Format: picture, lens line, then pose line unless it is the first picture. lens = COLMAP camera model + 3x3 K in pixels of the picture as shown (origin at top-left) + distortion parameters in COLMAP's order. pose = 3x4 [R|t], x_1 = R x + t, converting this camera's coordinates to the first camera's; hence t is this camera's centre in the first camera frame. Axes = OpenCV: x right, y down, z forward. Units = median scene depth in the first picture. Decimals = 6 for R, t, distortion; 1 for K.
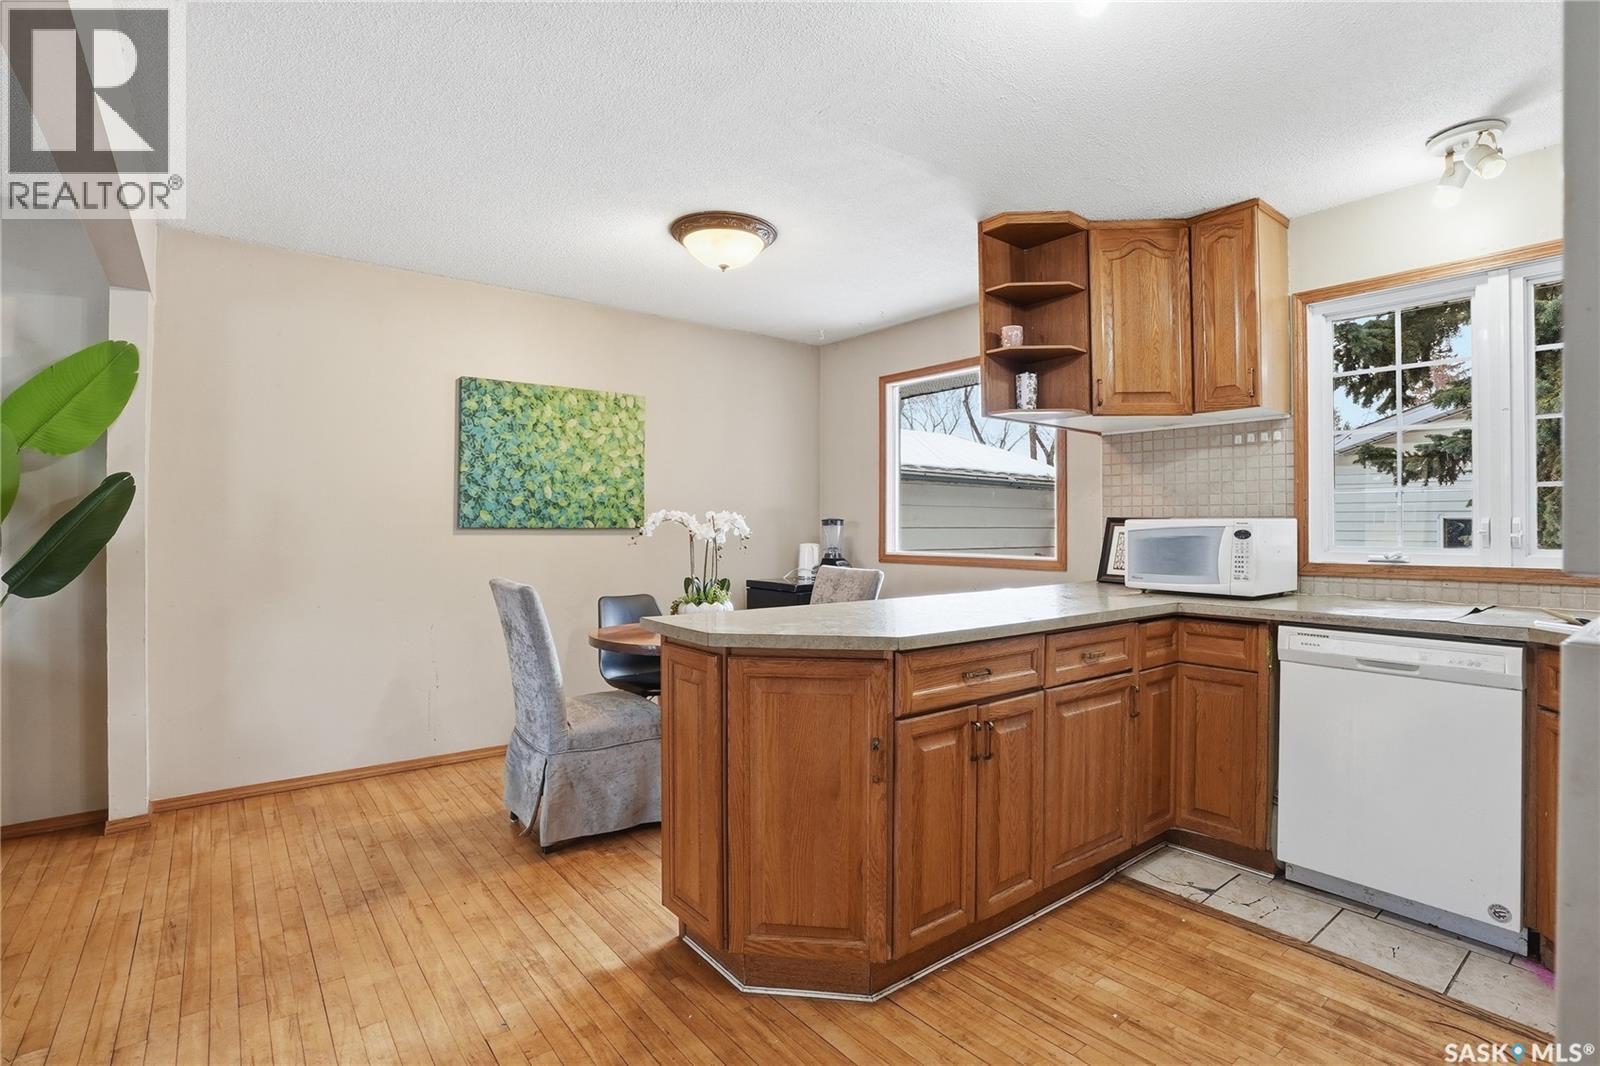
lens RADIAL K [[758.1, 0, 803.2], [0, 758.1, 520.7], [0, 0, 1]] dist [-0.075416, 0.028675]
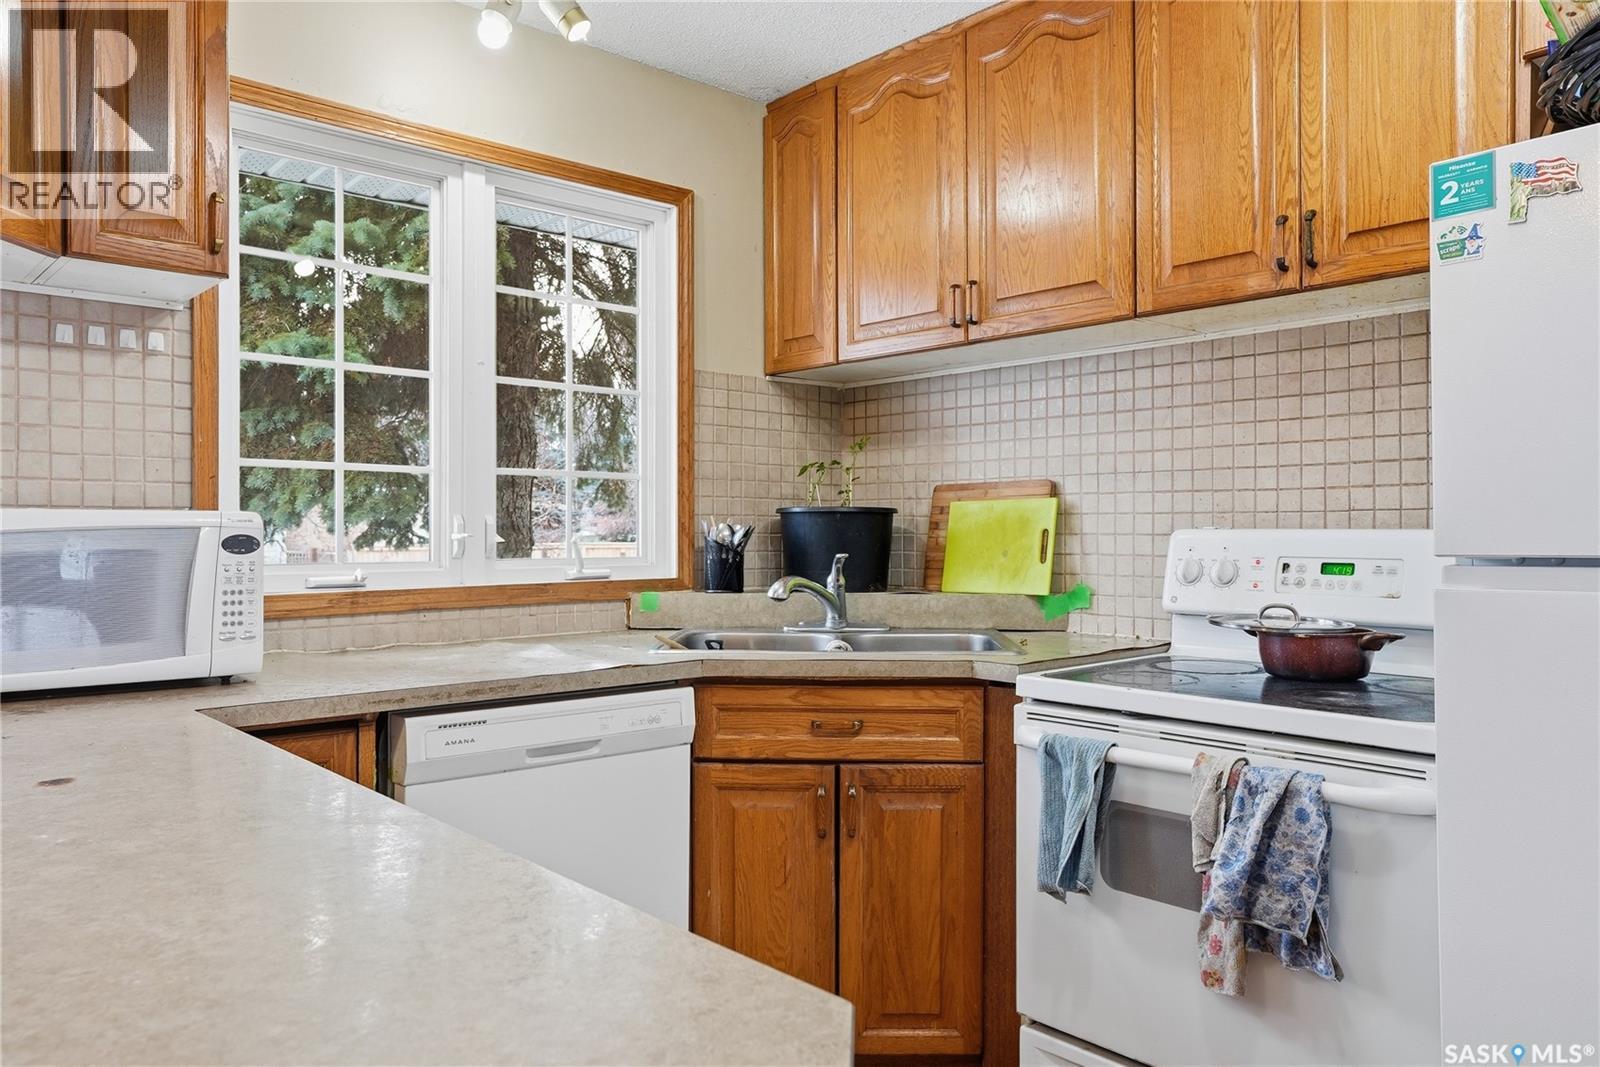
lens RADIAL K [[1122.4, 0, 800.0], [0, 1122.4, 533.5], [0, 0, 1]] dist [-0.006780, 0.003243]
pose [[-0.064405, -0.002667, 0.997920, -0.134736], [-0.007587, 0.999969, 0.002183, 0.007373], [-0.997895, -0.007430, -0.064423, 0.674376]]
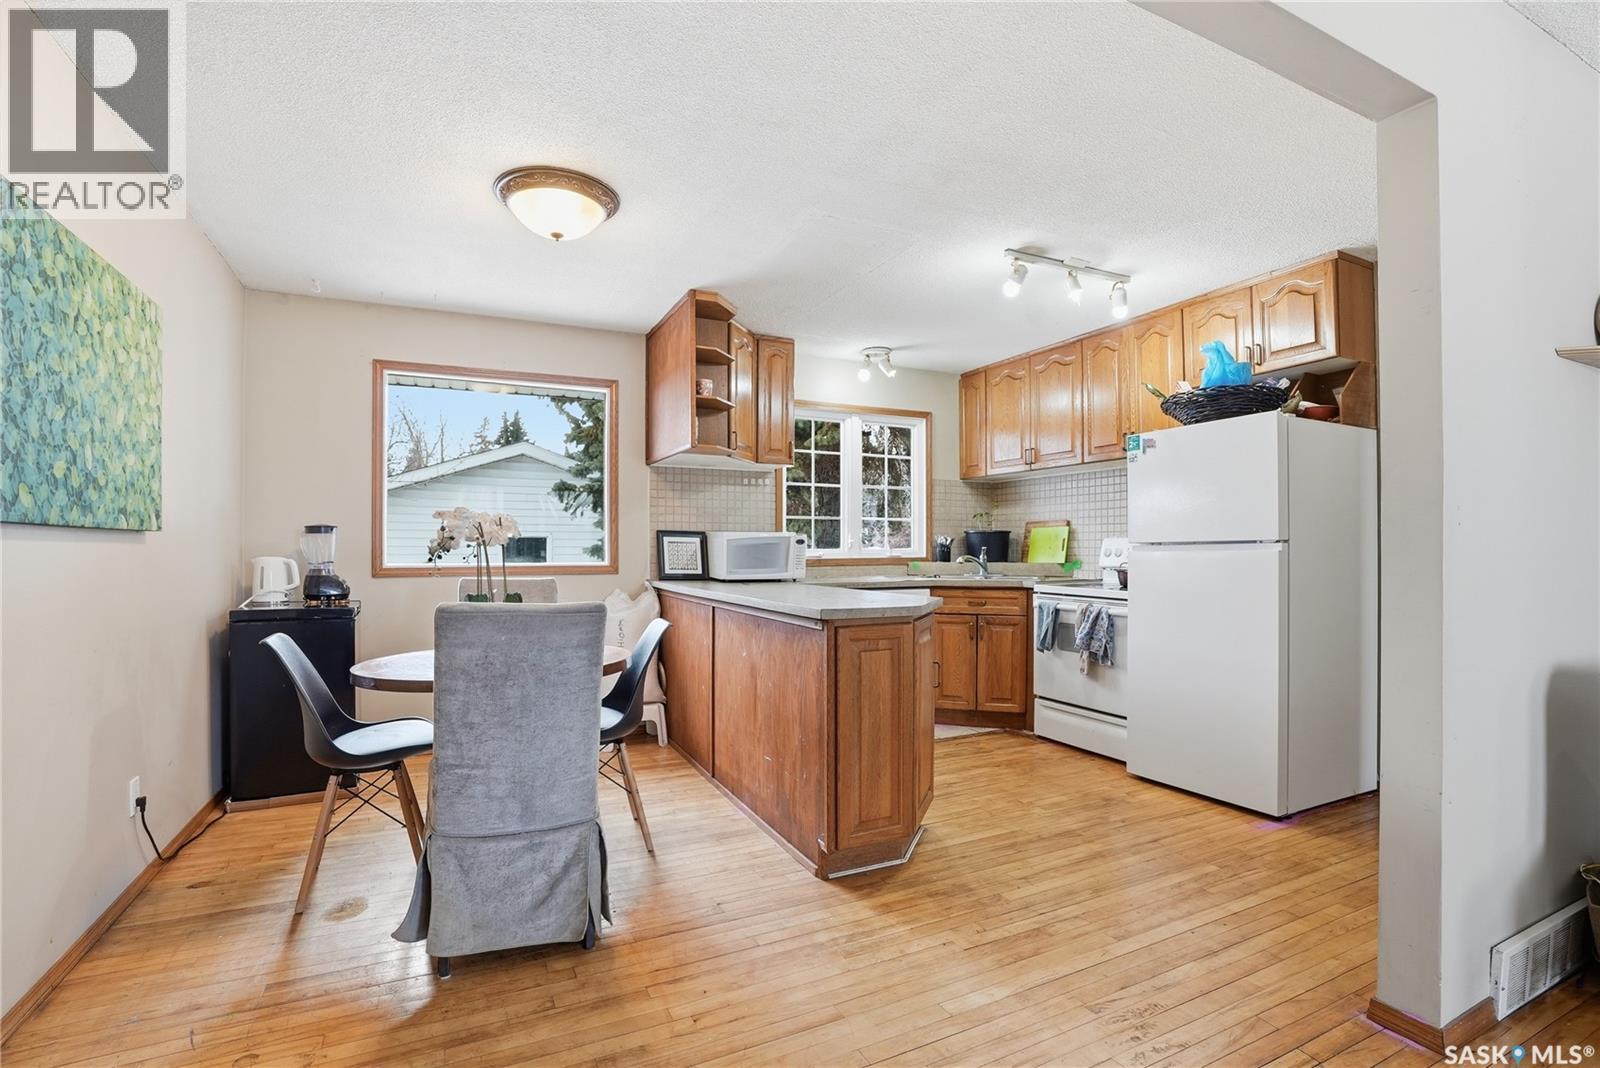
lens RADIAL K [[741.8, 0, 801.4], [0, 741.8, 542.7], [0, 0, 1]] dist [-0.078056, 0.035010]
pose [[0.221790, 0.005441, 0.975079, -1.014446], [-0.008015, 0.999961, -0.003757, 0.026431], [-0.975062, -0.006982, 0.221825, 0.610007]]
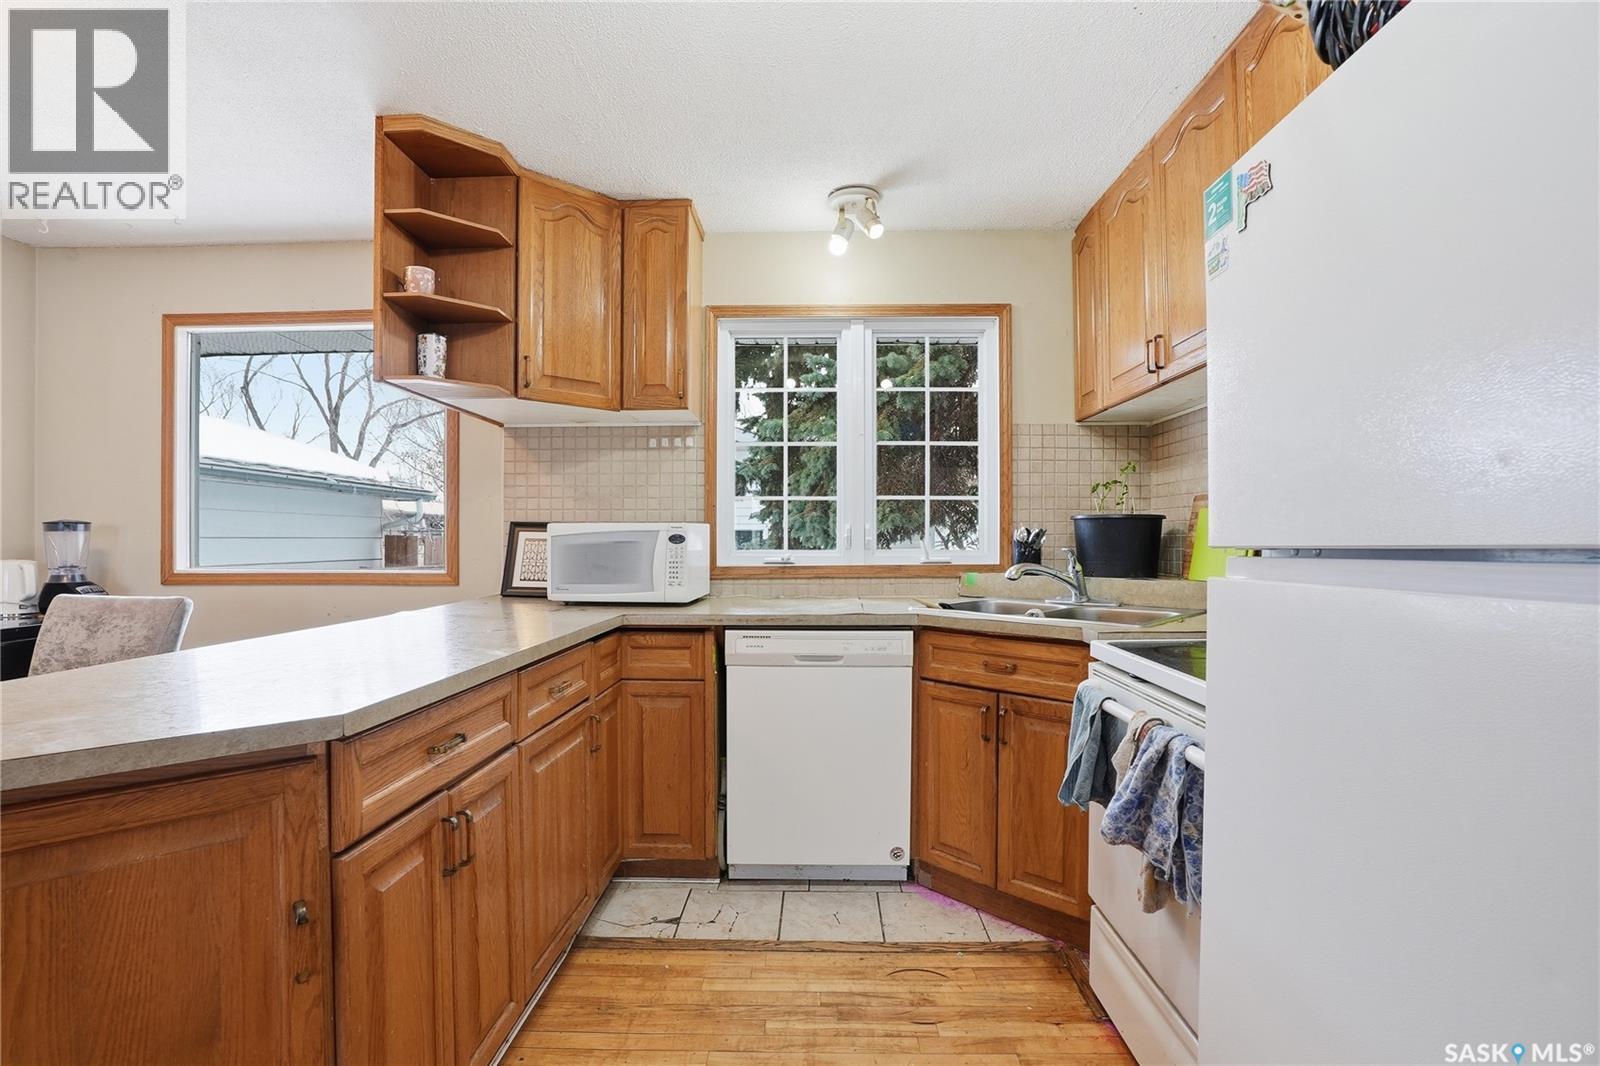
lens RADIAL K [[741.8, 0, 801.4], [0, 741.8, 541.7], [0, 0, 1]] dist [-0.078056, 0.035010]
pose [[0.637331, -0.005633, 0.770570, -0.046303], [-0.004037, 0.999935, 0.010649, 0.010874], [-0.770580, -0.009898, 0.637267, 0.252824]]
